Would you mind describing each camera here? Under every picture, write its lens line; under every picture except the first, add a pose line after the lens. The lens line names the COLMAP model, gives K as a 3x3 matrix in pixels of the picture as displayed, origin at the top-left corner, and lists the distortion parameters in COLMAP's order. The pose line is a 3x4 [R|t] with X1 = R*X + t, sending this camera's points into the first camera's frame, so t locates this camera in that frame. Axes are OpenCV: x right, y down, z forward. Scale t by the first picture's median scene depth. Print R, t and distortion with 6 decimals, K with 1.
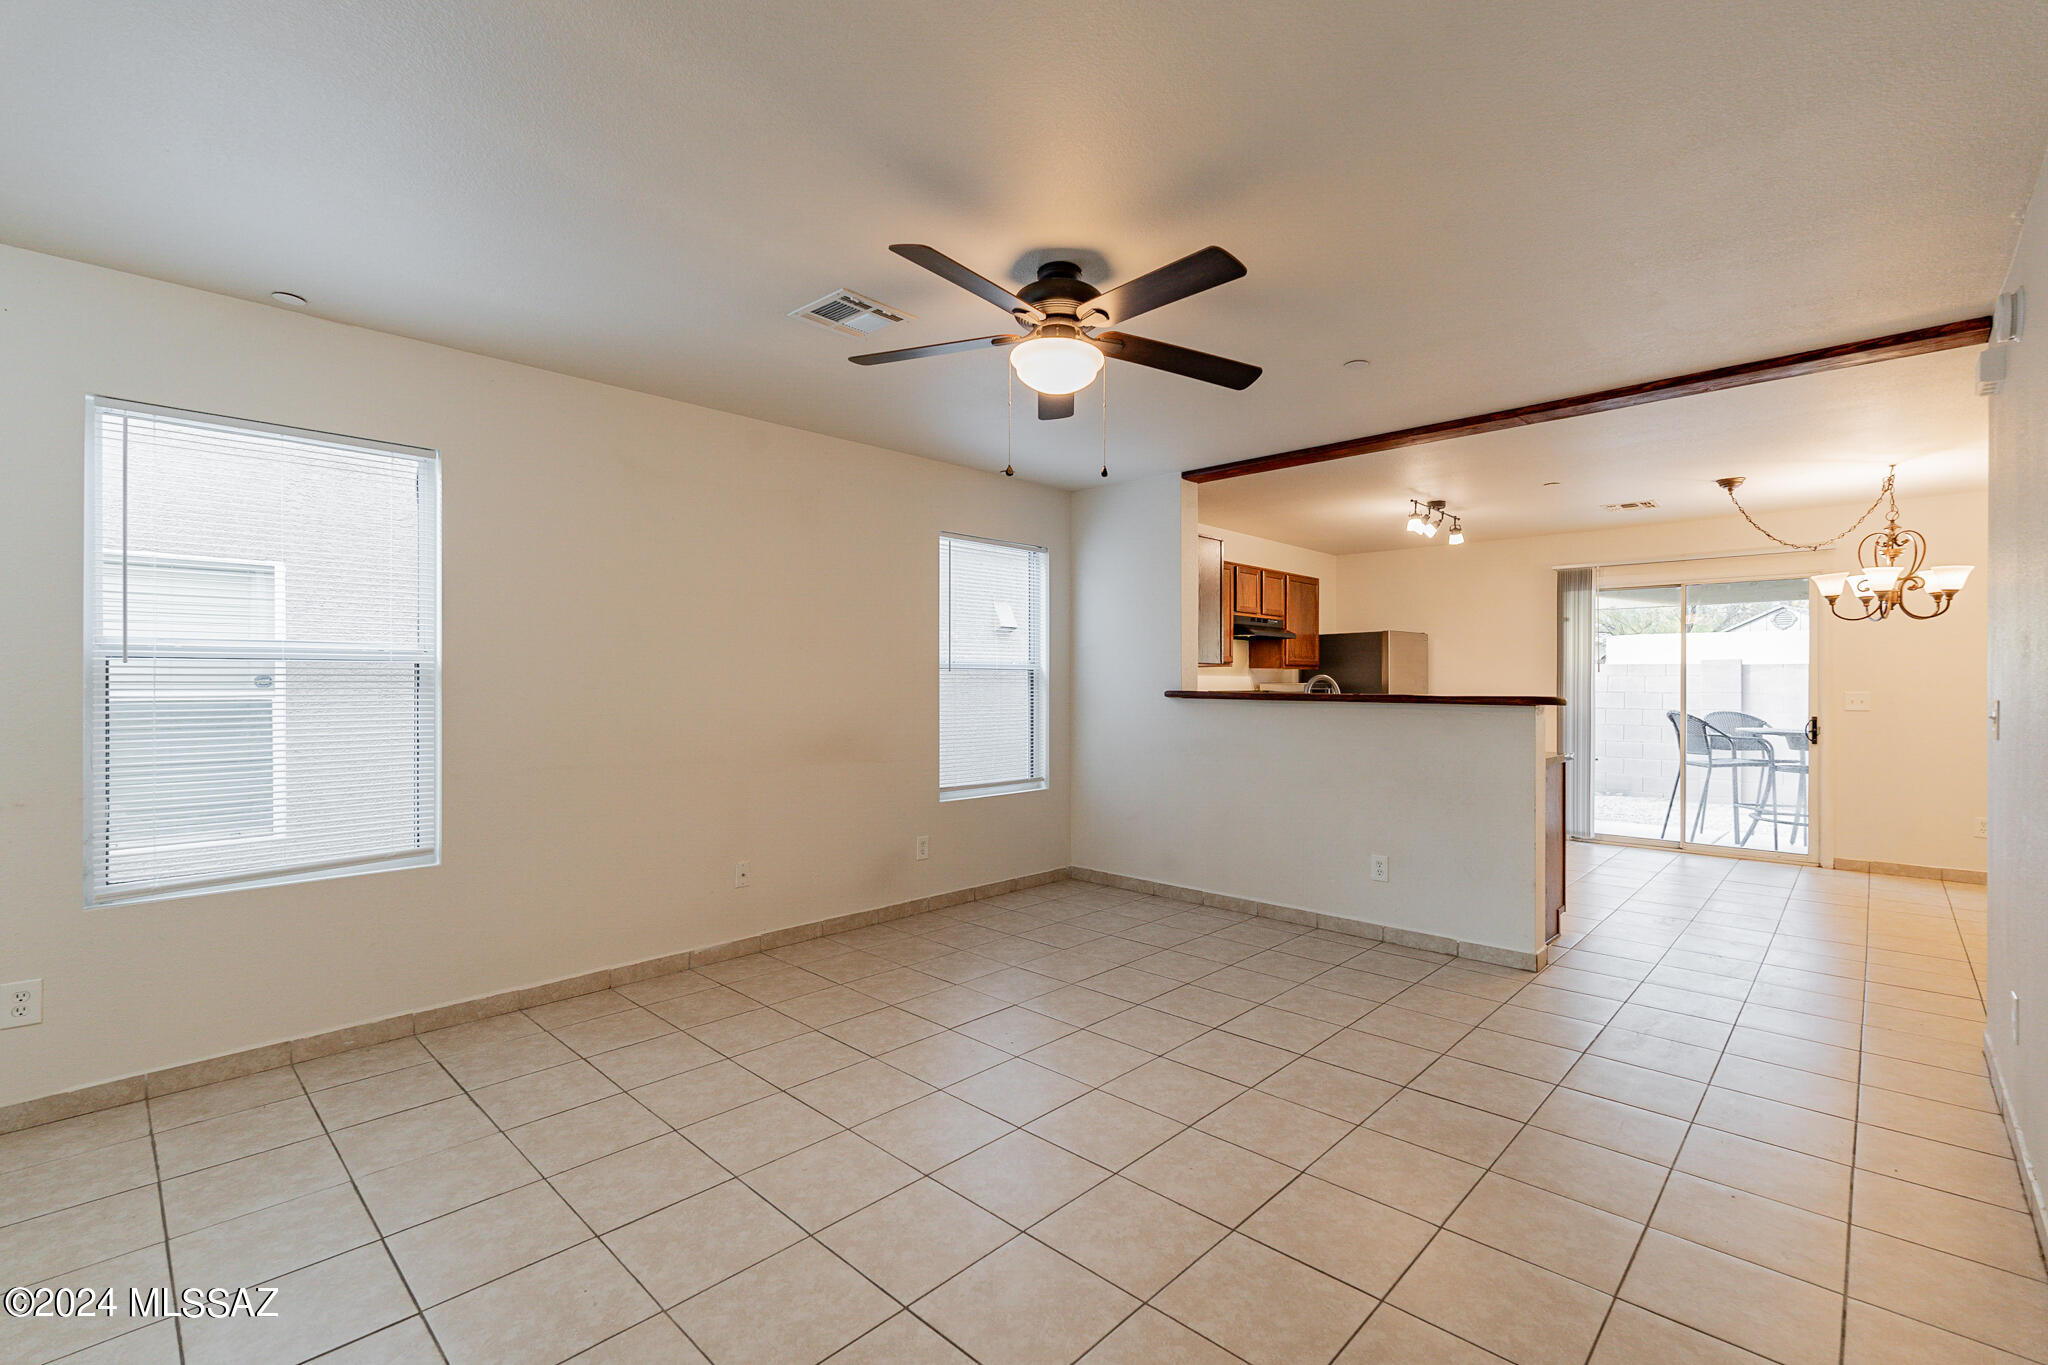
lens RADIAL K [[899.9, 0, 1028.7], [0, 899.9, 682.1], [0, 0, 1]] dist [-0.006343, 0.002568]
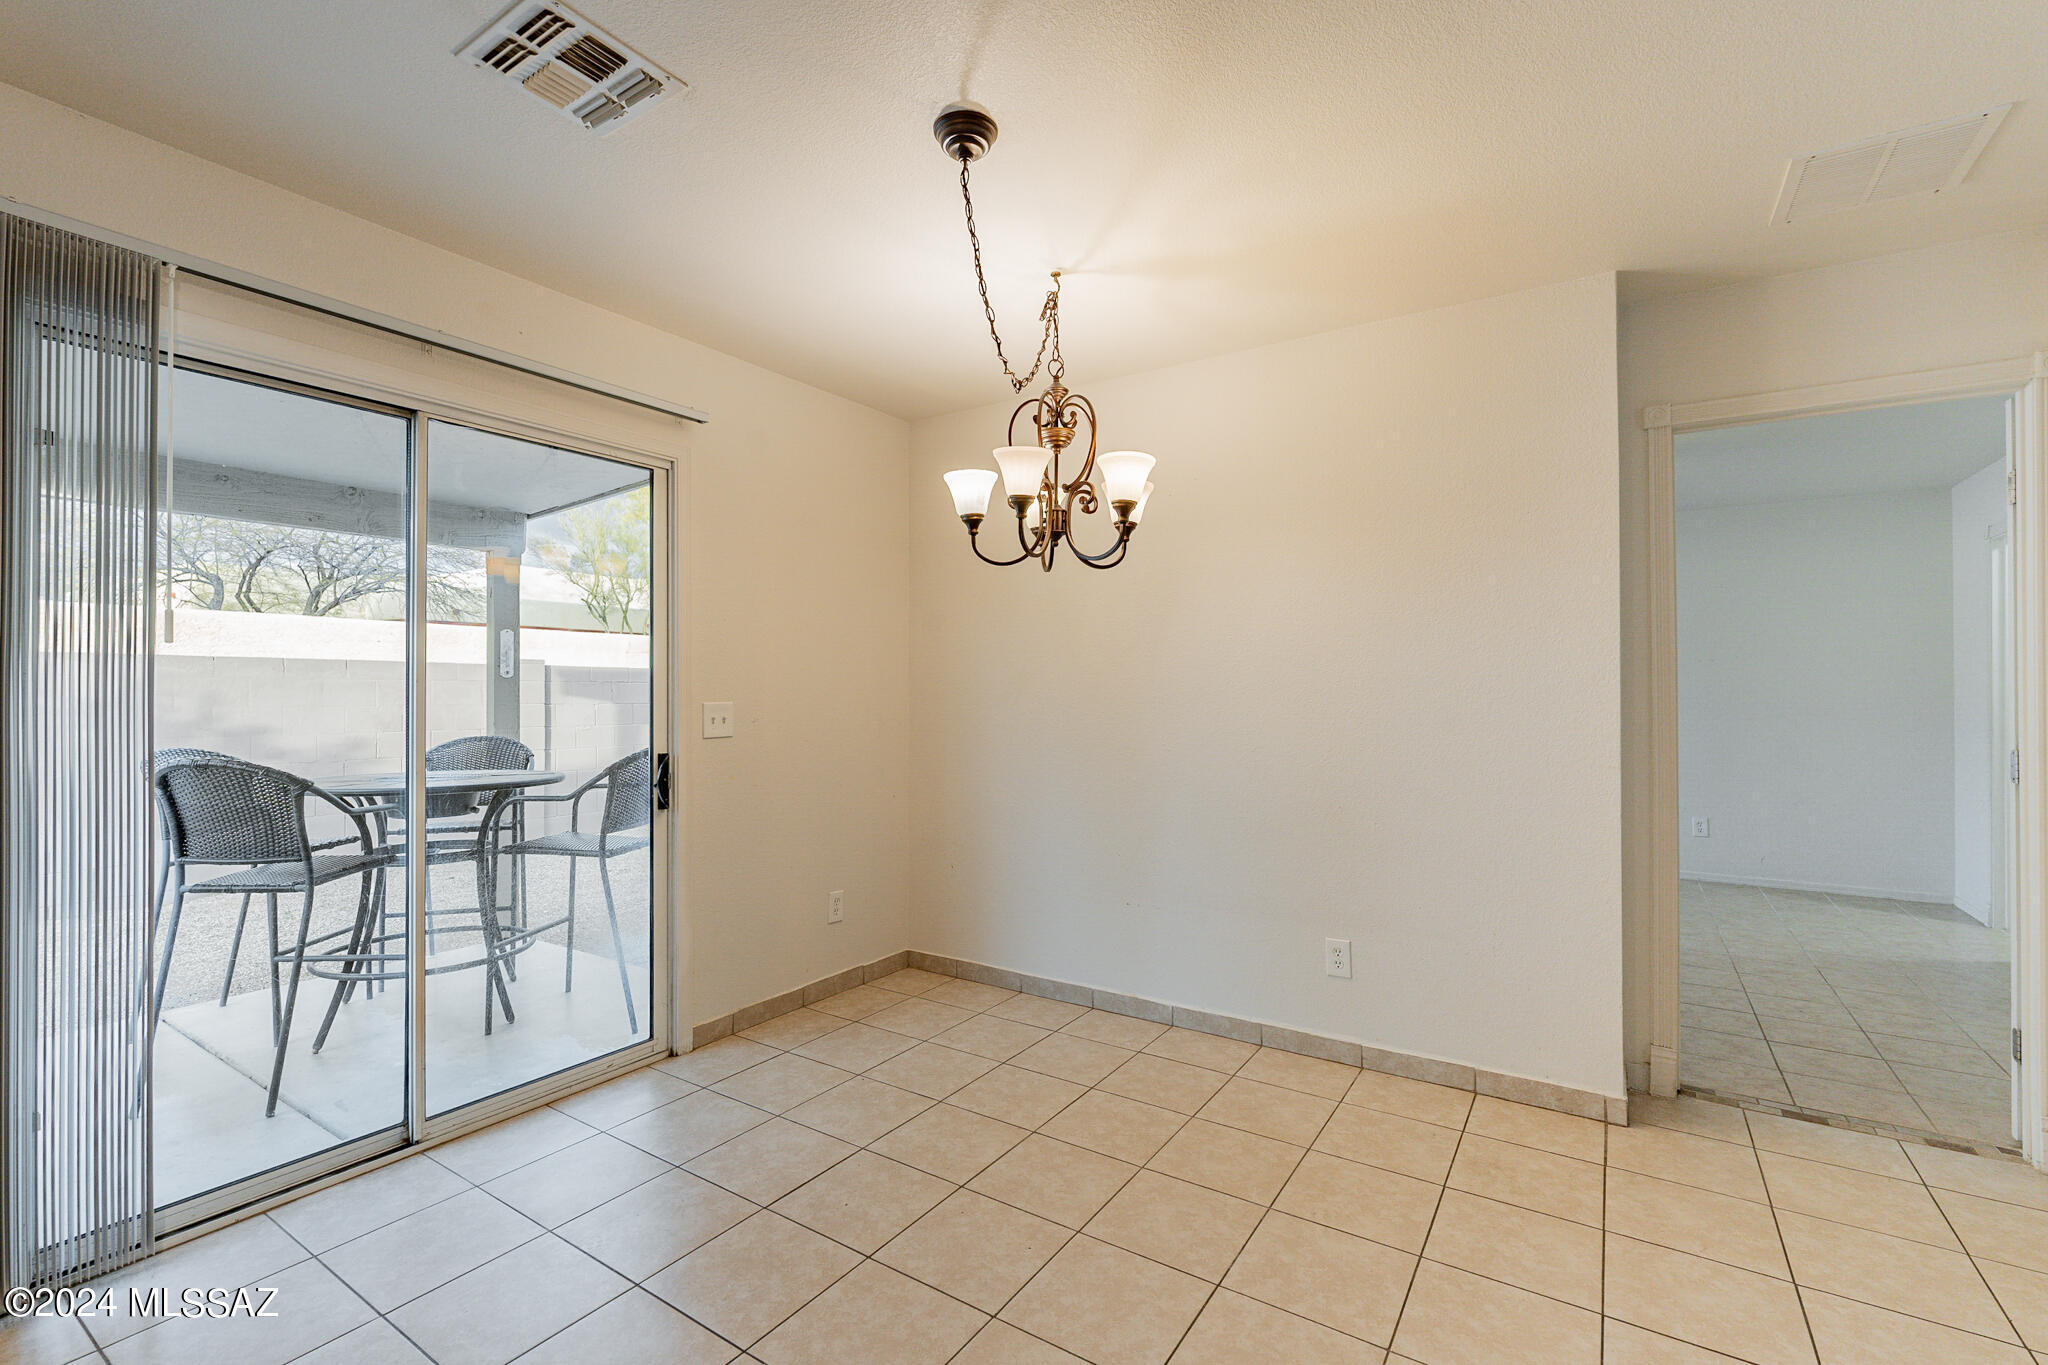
lens RADIAL K [[899.9, 0, 1028.2], [0, 899.9, 682.4], [0, 0, 1]] dist [-0.006343, 0.002568]
pose [[-0.161457, 0.009802, 0.986831, 0.408419], [-0.003608, 0.999938, -0.010522, 0.004627], [-0.986873, -0.005259, -0.161412, 1.011941]]
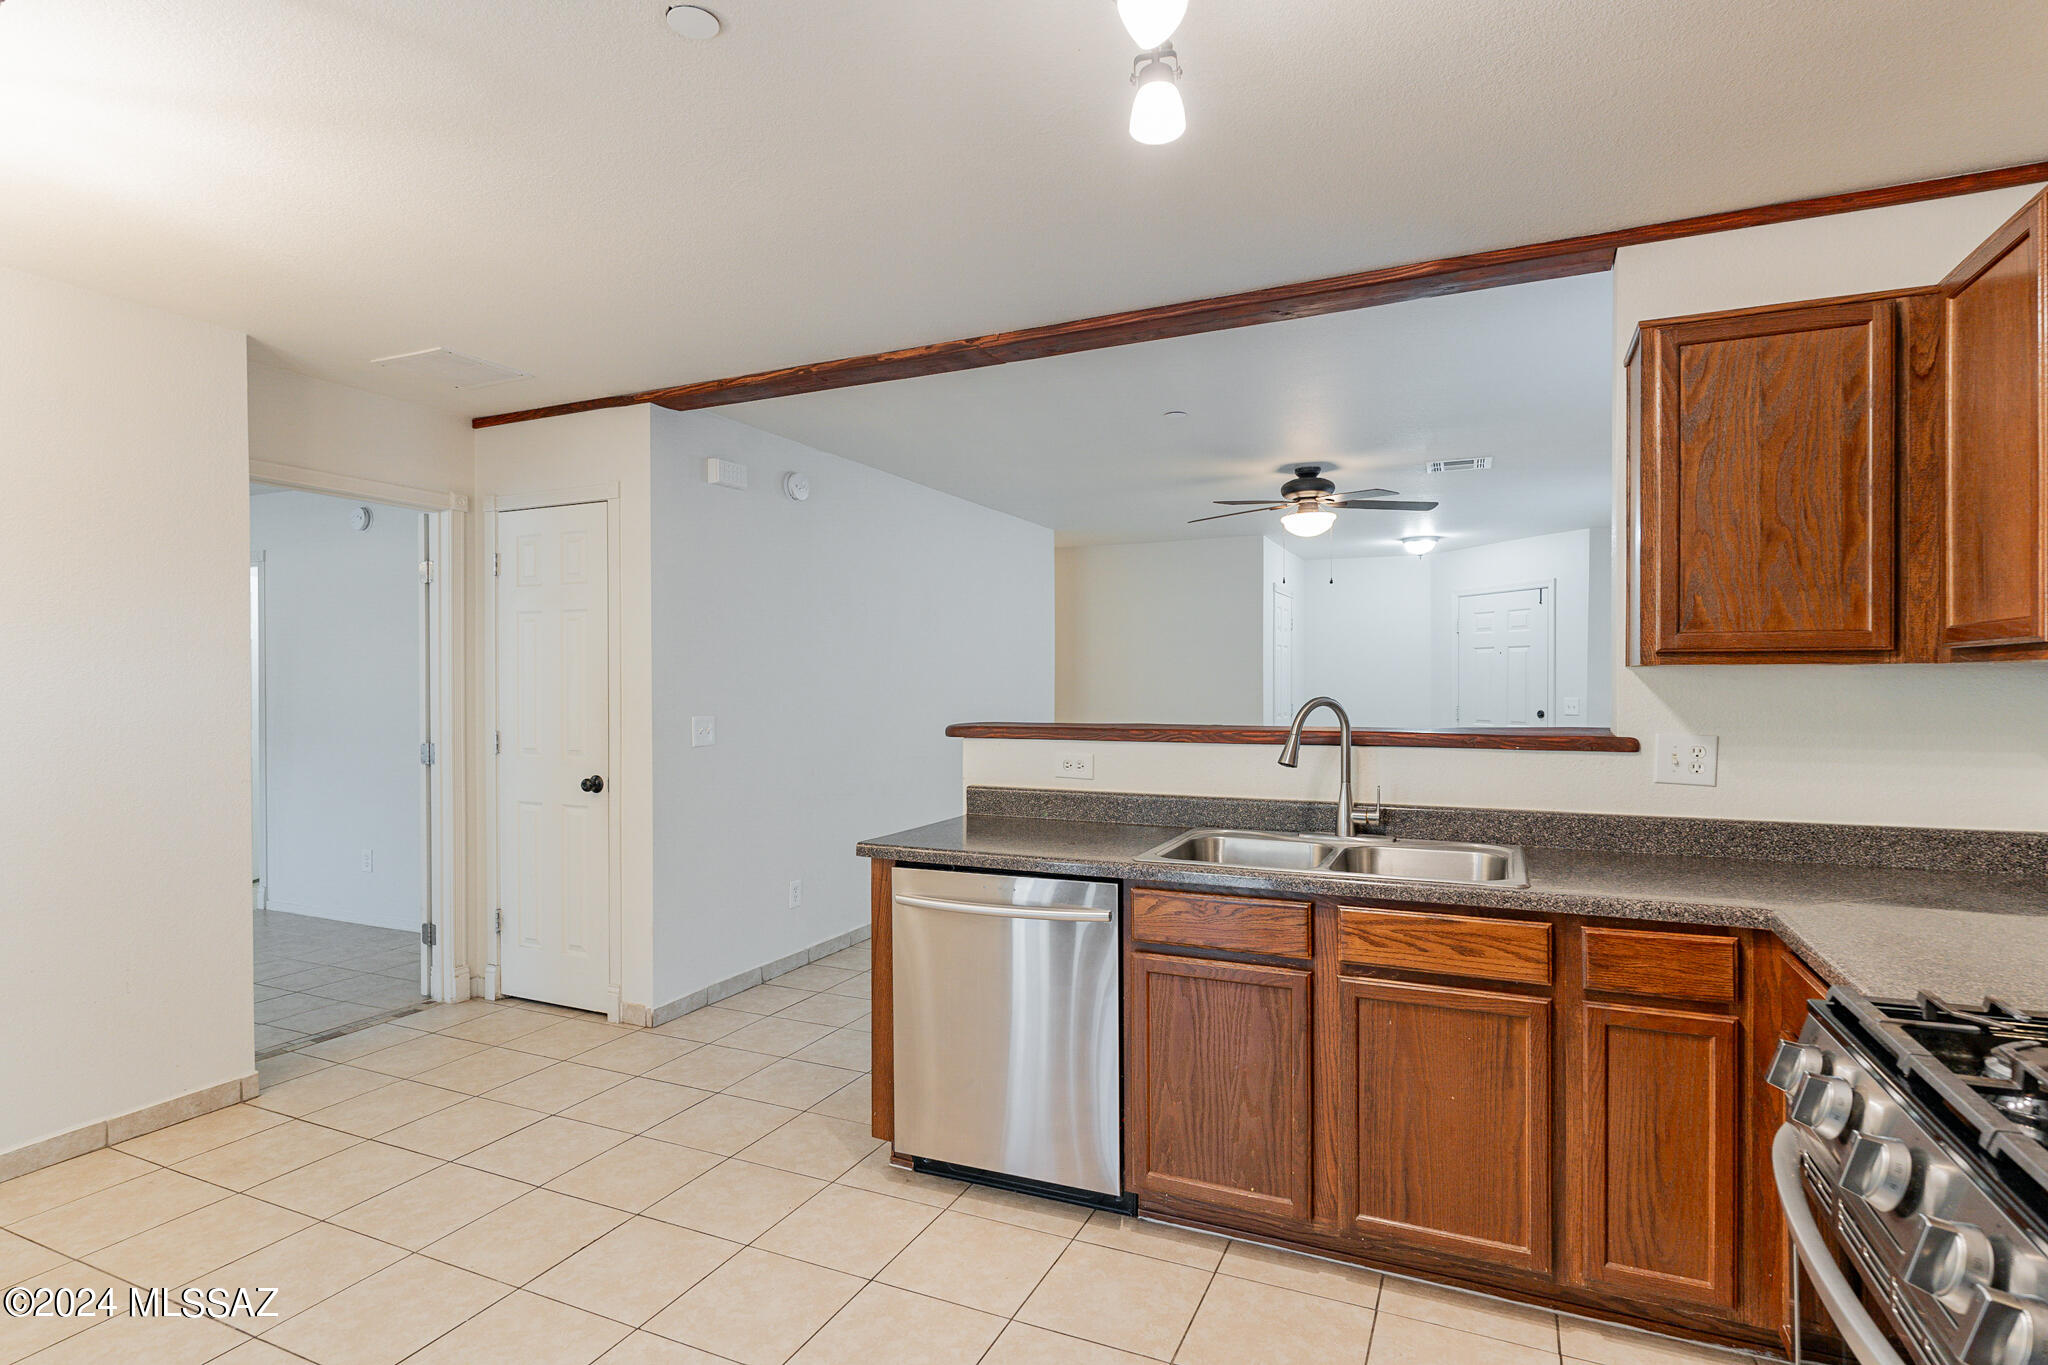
lens RADIAL K [[1024.9, 0, 1056.6], [0, 1024.9, 686.8], [0, 0, 1]] dist [-0.012769, 0.002814]
pose [[-0.939186, -0.004003, -0.343387, 0.583772], [-0.006136, 0.999968, 0.005125, -0.012543], [0.343355, 0.006920, -0.939180, 1.324720]]
